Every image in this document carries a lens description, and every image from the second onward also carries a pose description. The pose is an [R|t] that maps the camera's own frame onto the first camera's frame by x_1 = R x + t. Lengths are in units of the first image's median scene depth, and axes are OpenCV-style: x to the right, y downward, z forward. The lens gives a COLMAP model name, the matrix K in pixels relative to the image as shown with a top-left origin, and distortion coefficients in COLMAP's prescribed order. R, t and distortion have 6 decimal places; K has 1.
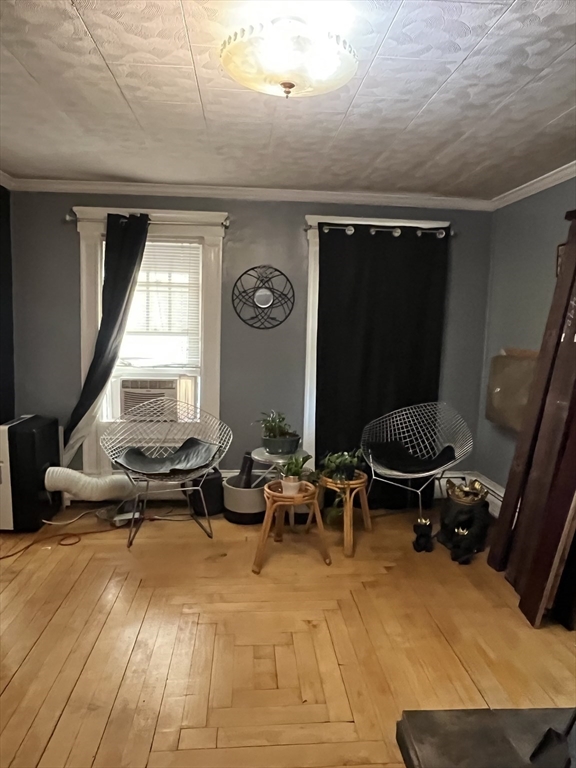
lens RADIAL K [[496.0, 0, 287.1], [0, 496.0, 383.3], [0, 0, 1]] dist [-0.005265, -0.000413]
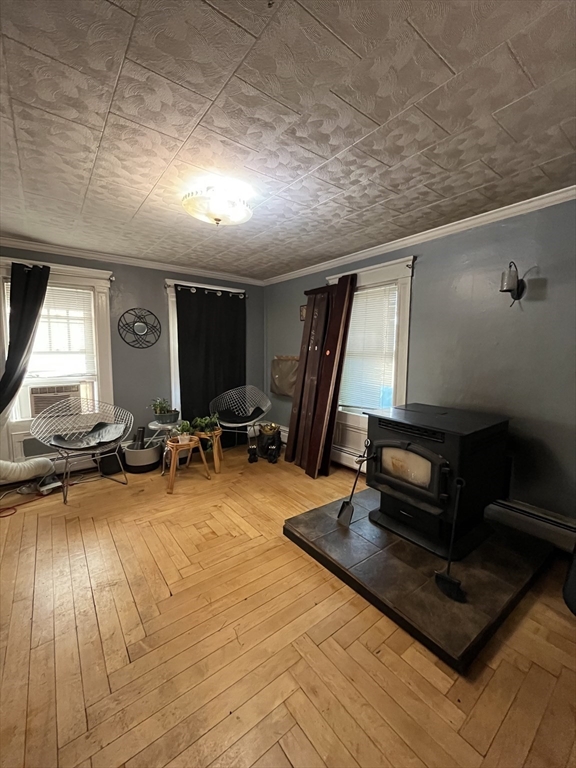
lens RADIAL K [[310.6, 0, 287.1], [0, 310.6, 382.3], [0, 0, 1]] dist [-0.003152, 0.000409]
pose [[0.841110, -0.074756, 0.535673, -0.219005], [0.080344, 0.996683, 0.012938, 0.024720], [-0.534864, 0.032156, 0.844326, -0.081743]]
